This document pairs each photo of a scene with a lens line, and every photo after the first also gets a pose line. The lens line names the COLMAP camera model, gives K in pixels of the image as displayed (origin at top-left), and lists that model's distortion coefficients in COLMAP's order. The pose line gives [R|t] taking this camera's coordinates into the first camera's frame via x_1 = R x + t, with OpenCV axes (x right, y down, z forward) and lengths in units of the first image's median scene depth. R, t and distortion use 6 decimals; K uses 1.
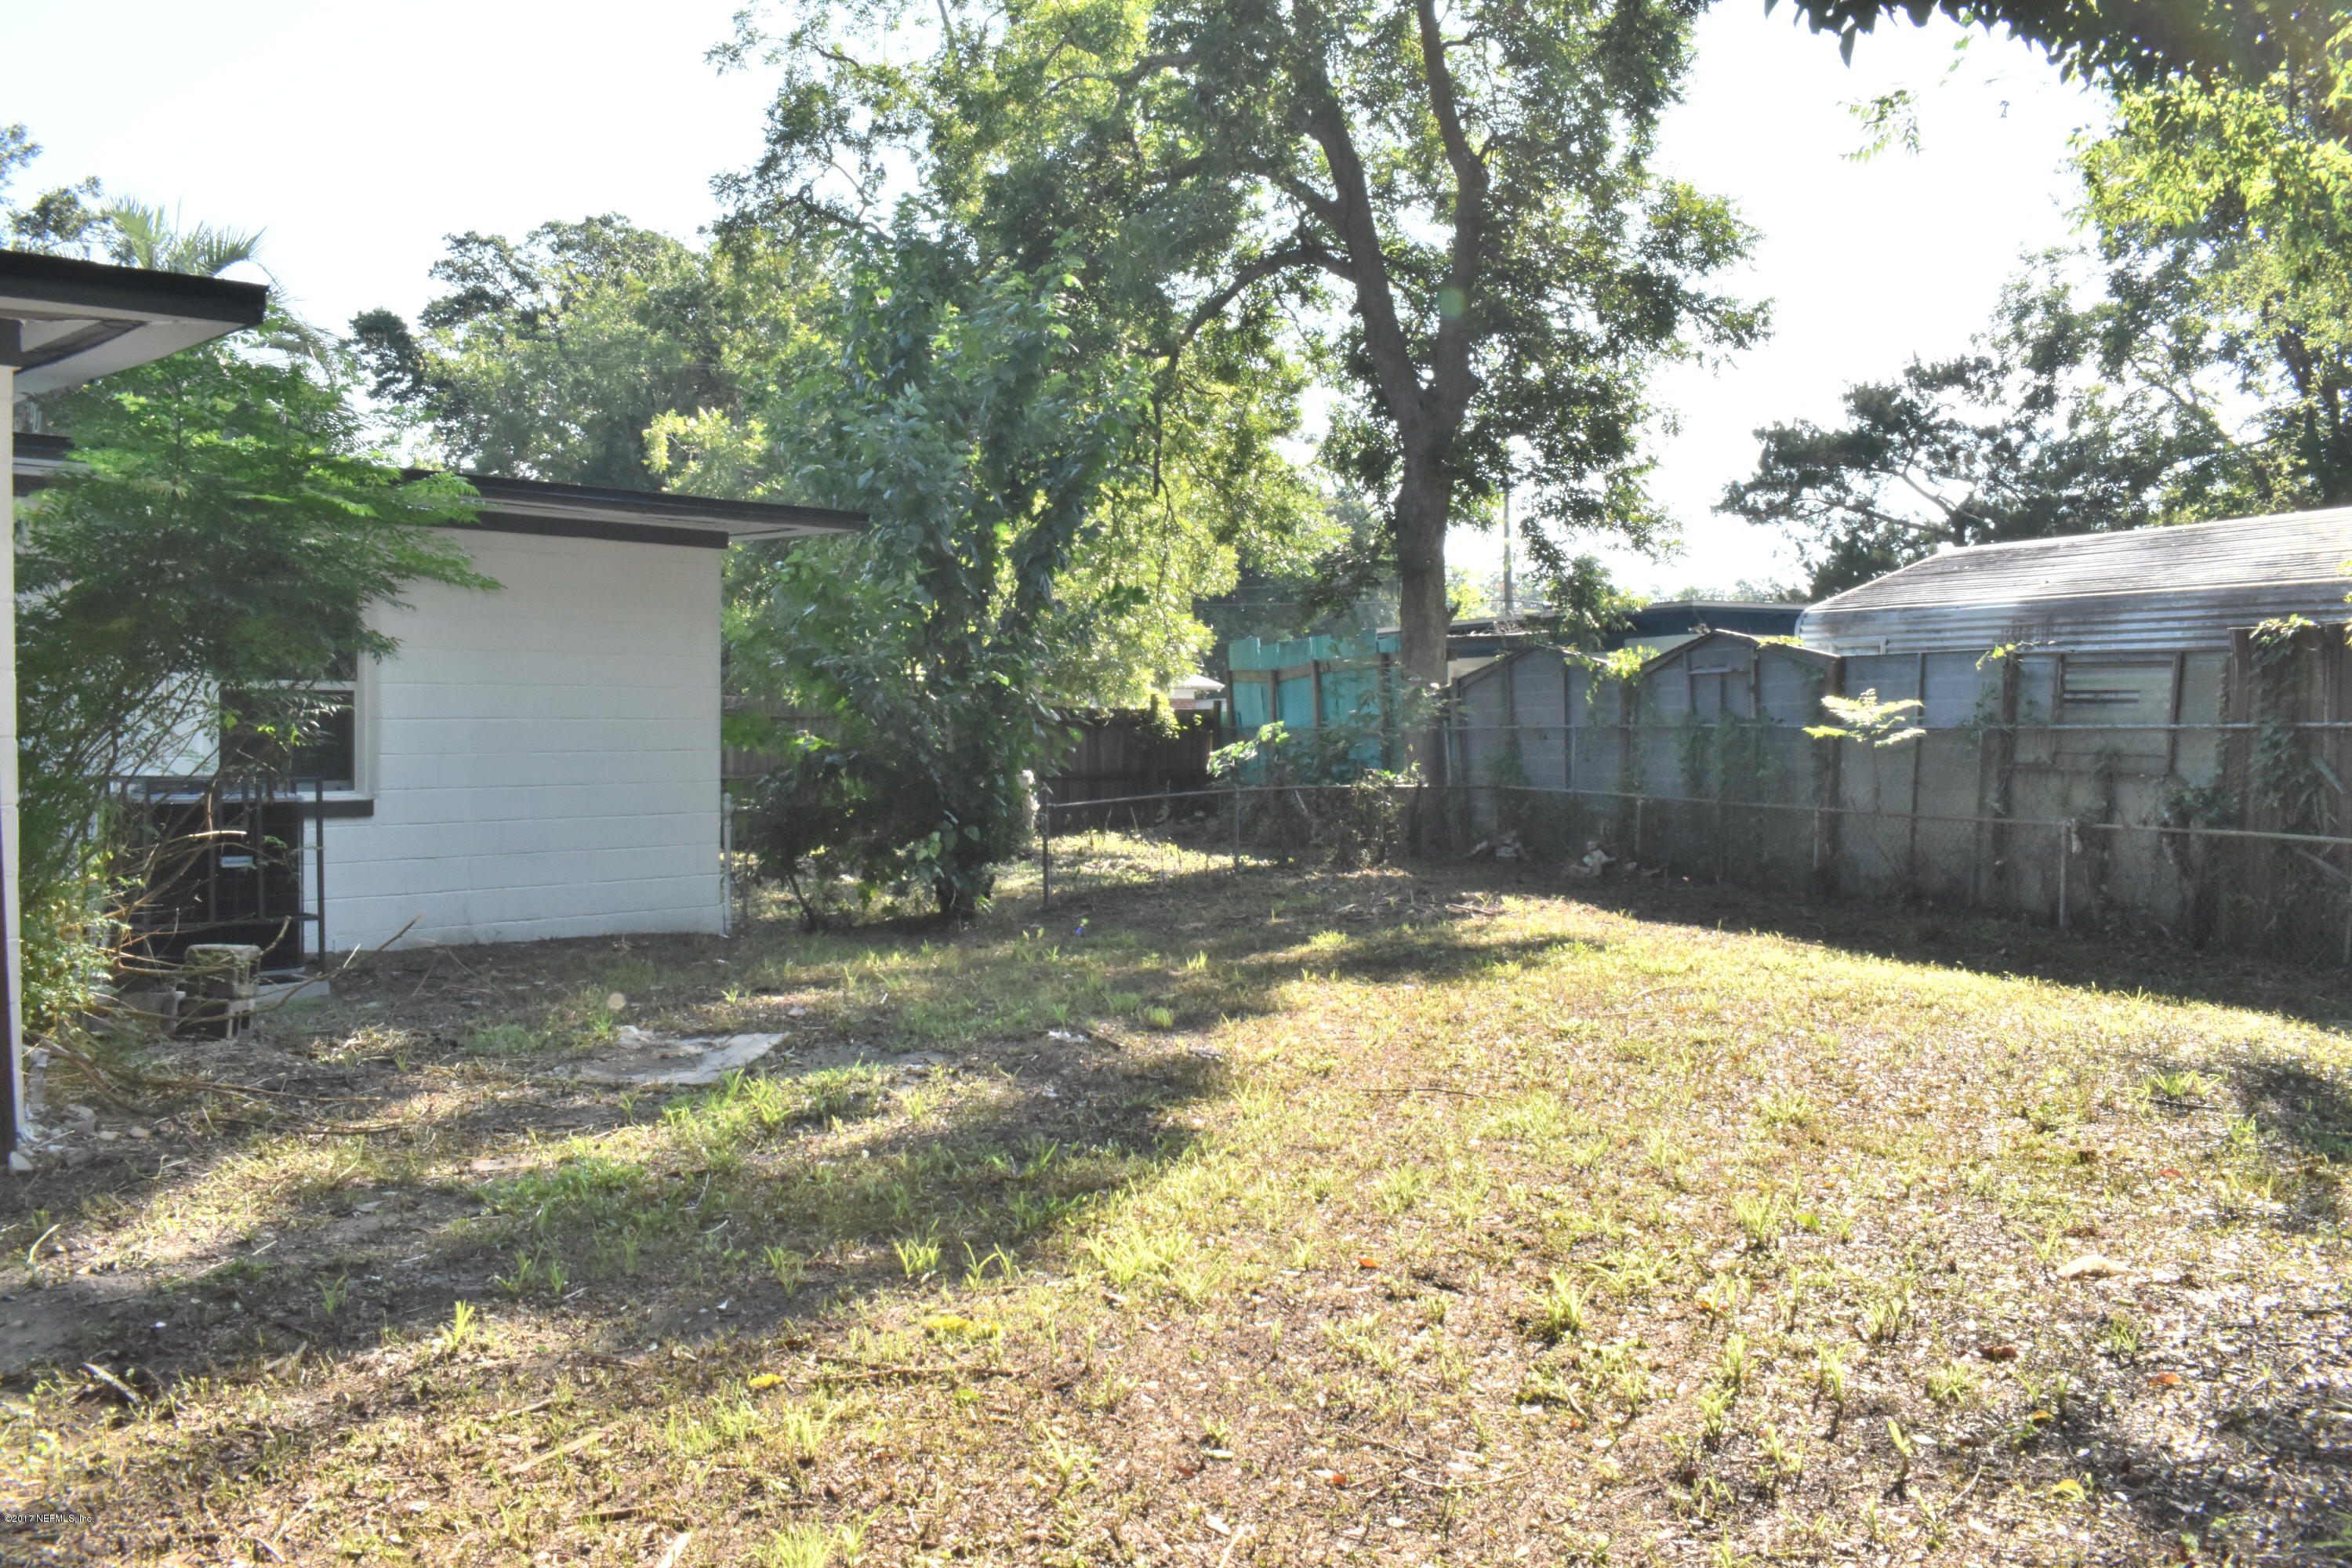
lens RADIAL K [[1902.0, 0, 1175.3], [0, 1902.0, 735.7], [0, 0, 1]] dist [-0.038791, 0.000808]
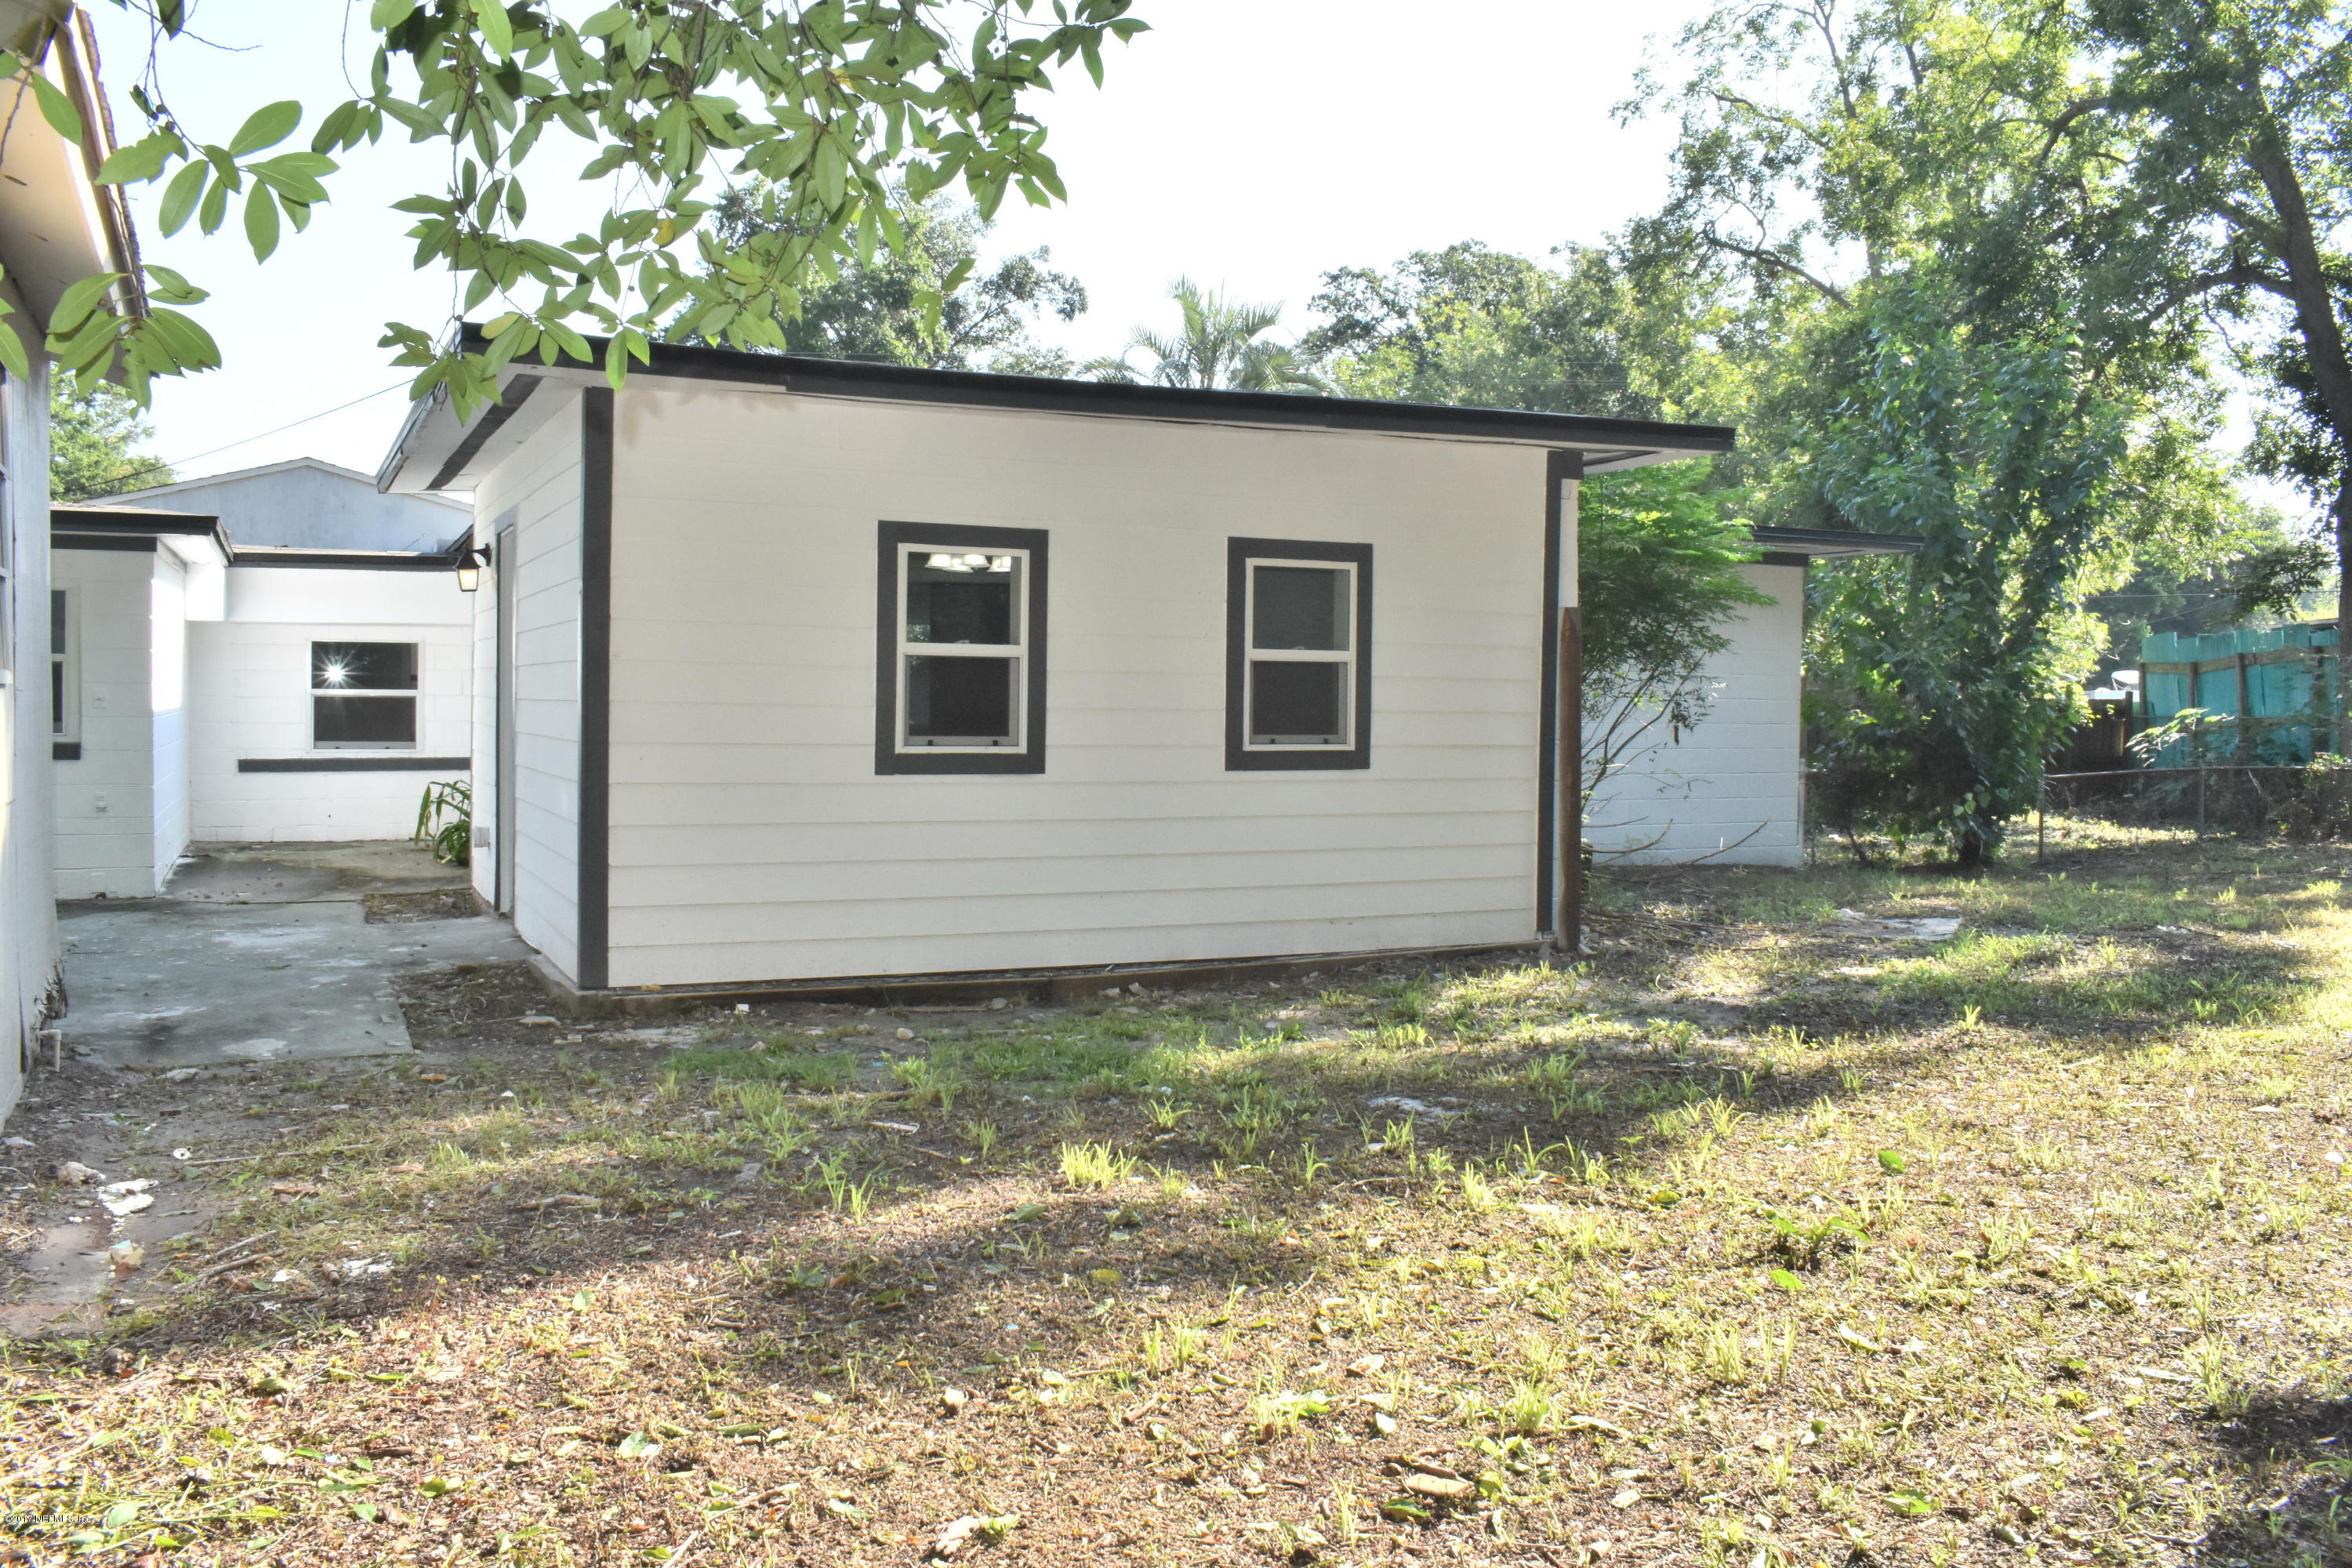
lens RADIAL K [[1960.7, 0, 1118.1], [0, 1960.7, 783.6], [0, 0, 1]] dist [-0.066497, 0.009826]
pose [[0.921925, 0.021327, -0.386781, -0.085042], [-0.009732, 0.999443, 0.031913, 0.004572], [0.387247, -0.025657, 0.921619, -0.226441]]
